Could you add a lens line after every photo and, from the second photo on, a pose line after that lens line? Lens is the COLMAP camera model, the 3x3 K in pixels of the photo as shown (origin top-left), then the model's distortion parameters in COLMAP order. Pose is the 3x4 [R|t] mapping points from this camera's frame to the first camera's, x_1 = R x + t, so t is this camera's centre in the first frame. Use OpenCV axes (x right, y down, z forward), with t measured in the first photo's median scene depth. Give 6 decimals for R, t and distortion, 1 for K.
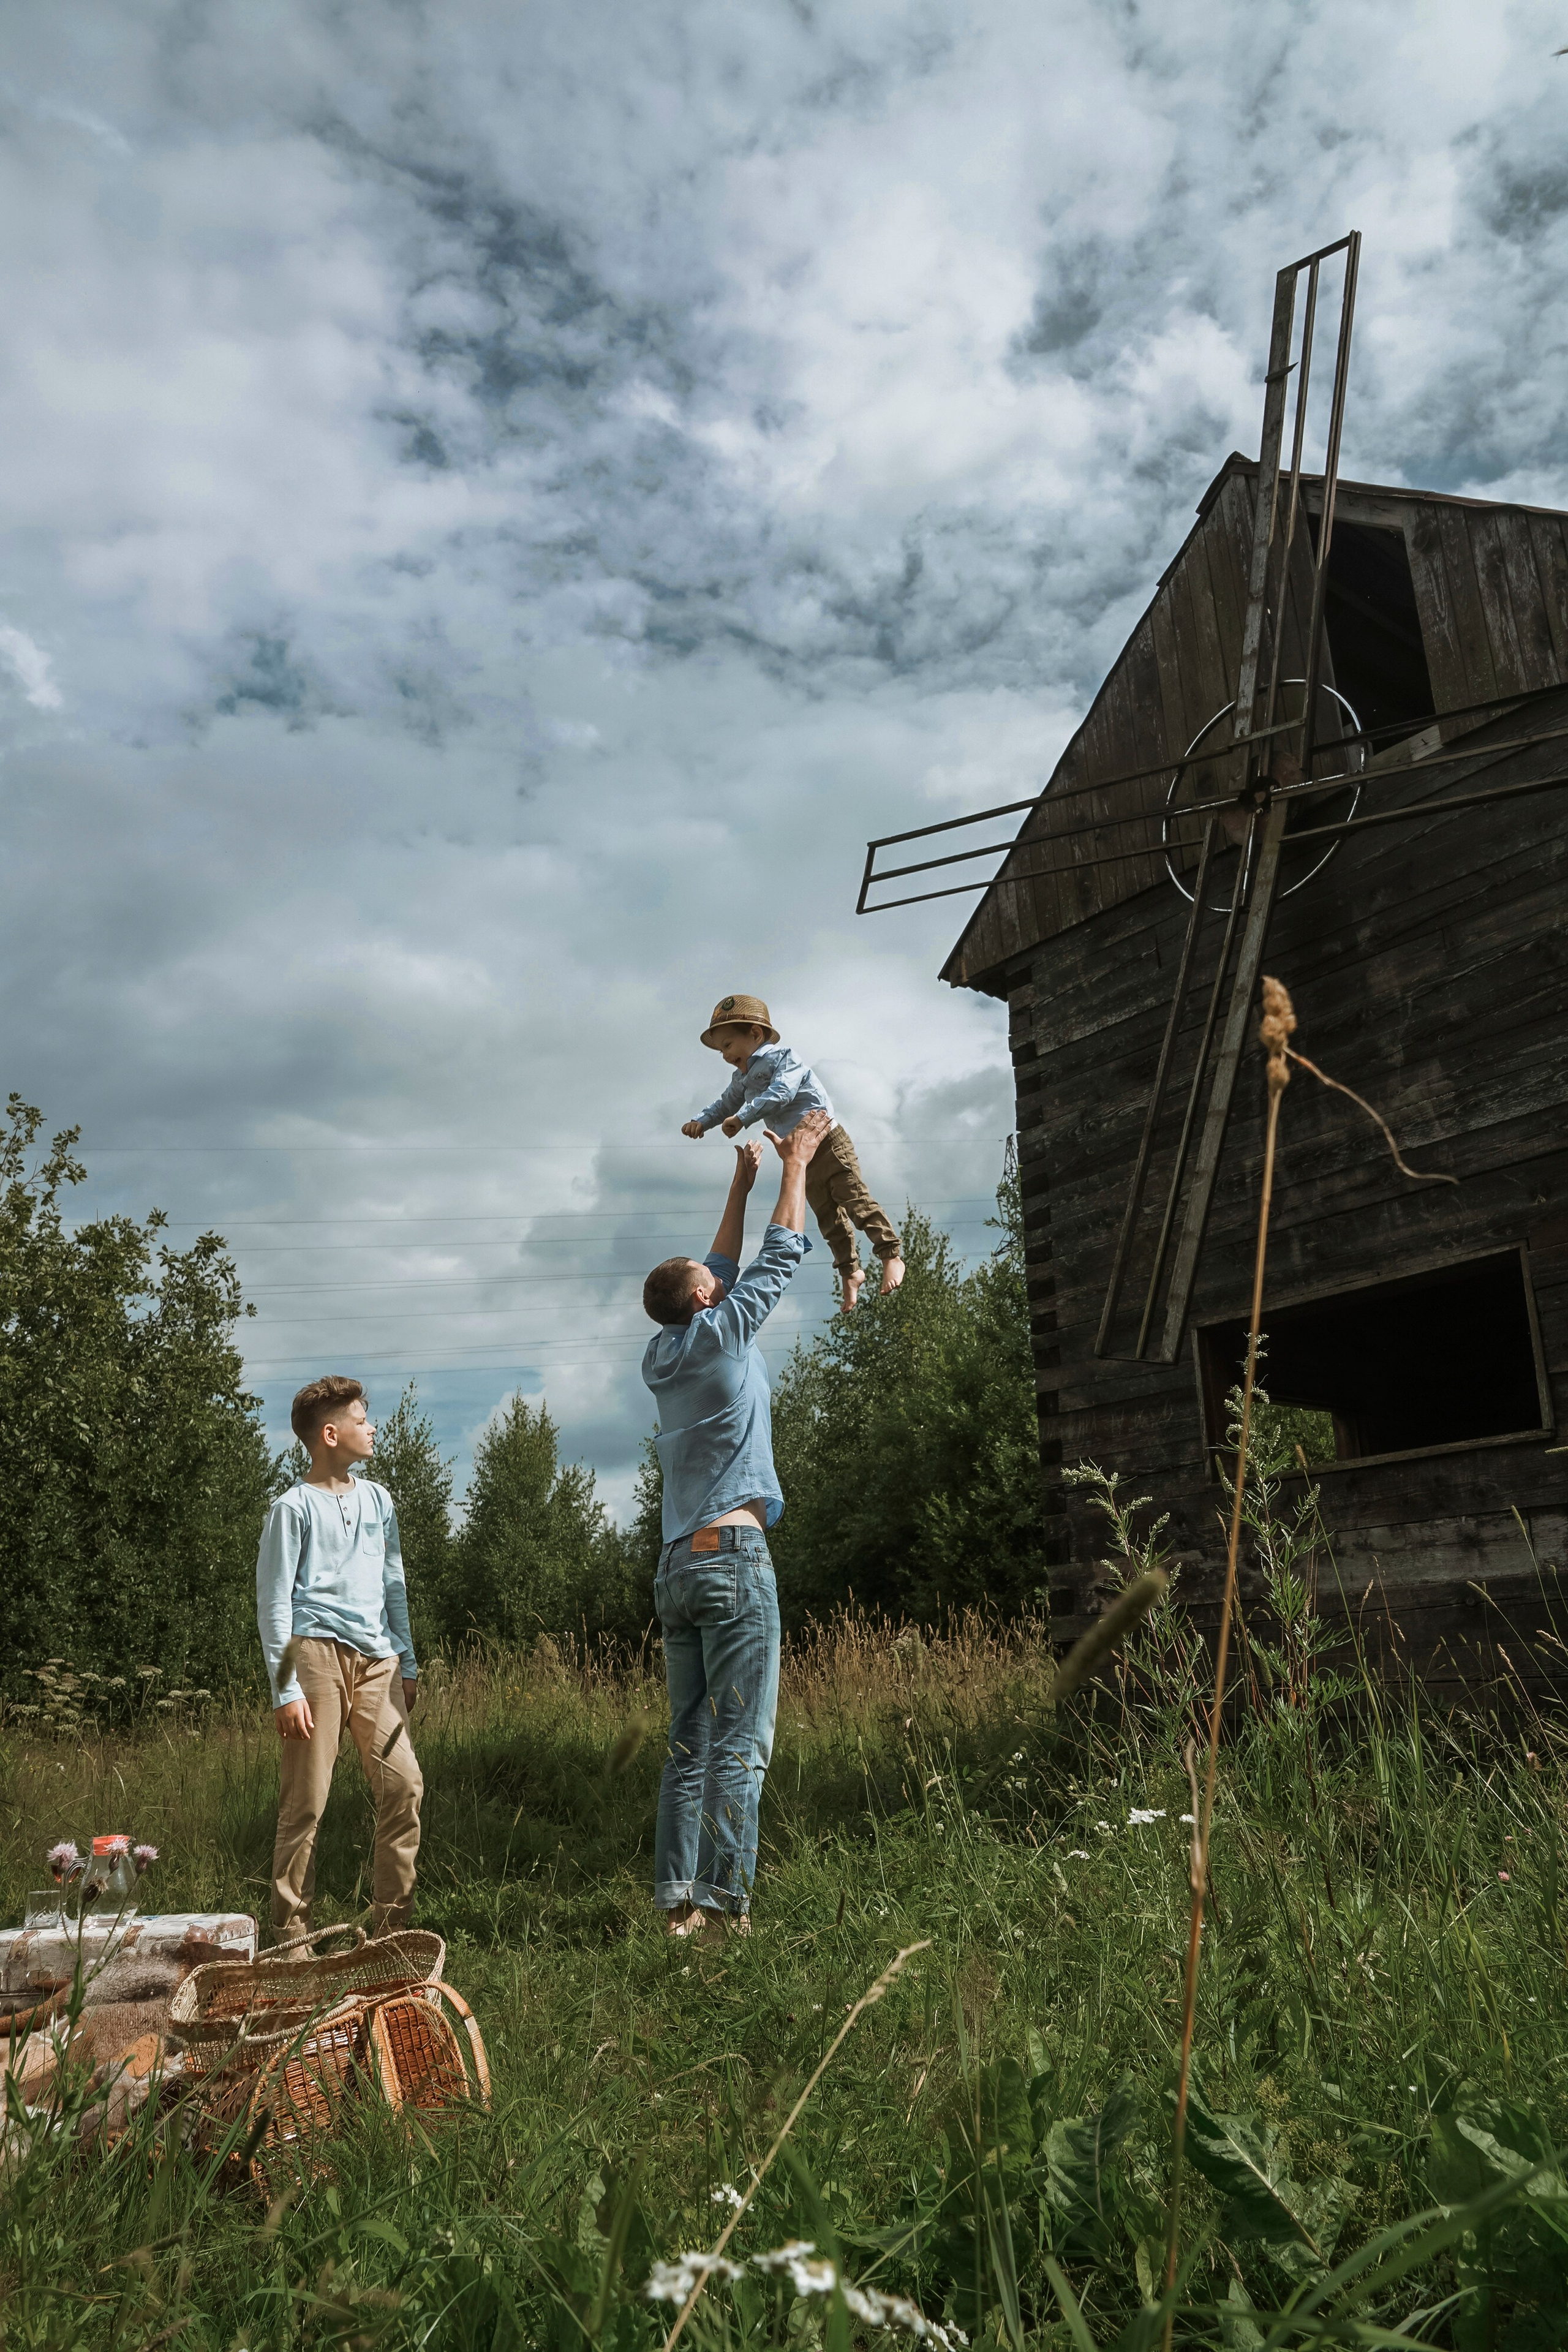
lens RADIAL K [[1711.5, 0, 776.3], [0, 1711.5, 1185.4], [0, 0, 1]] dist [0.001701, 0.004492]
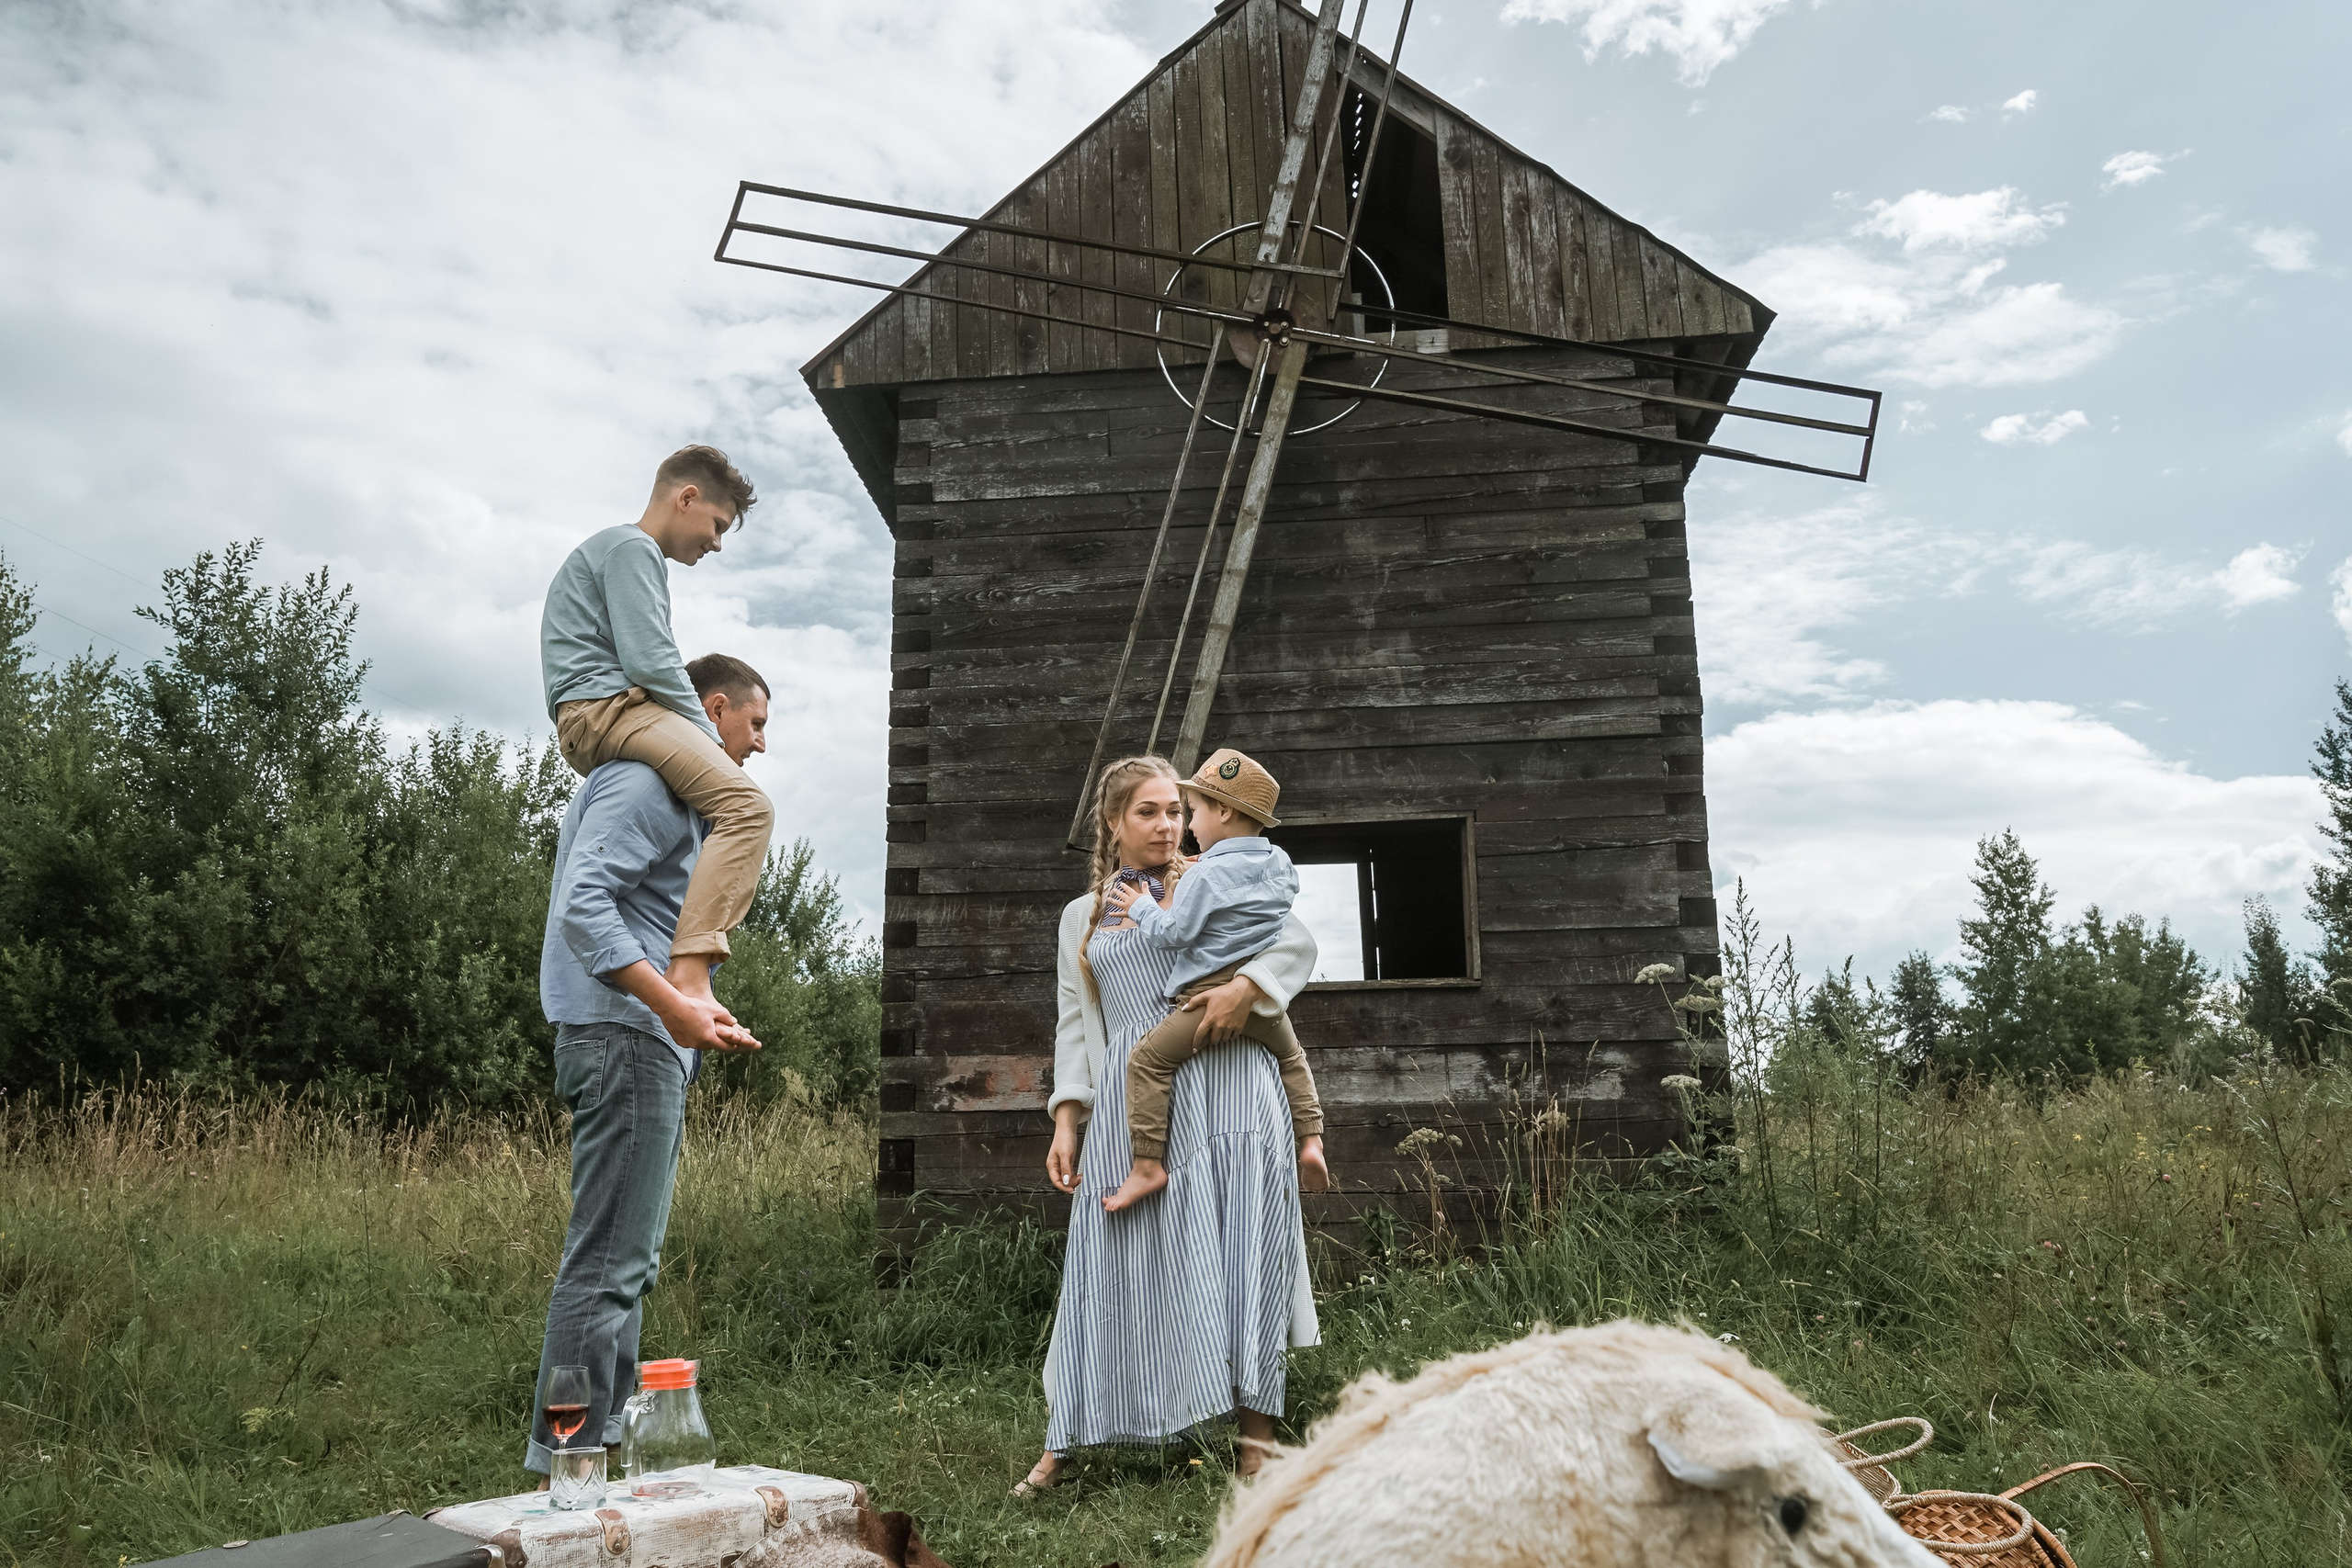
lens RADIAL K [[1849.8, 0, 1141.3], [0, 1849.8, 795.9], [0, 0, 1]] dist [0.002379, 0.008988]
pose [[0.696762, 0.179196, 0.694558, -0.470518], [-0.224676, 0.974089, -0.025926, 0.085528], [-0.681207, -0.137986, 0.718969, 0.229083]]
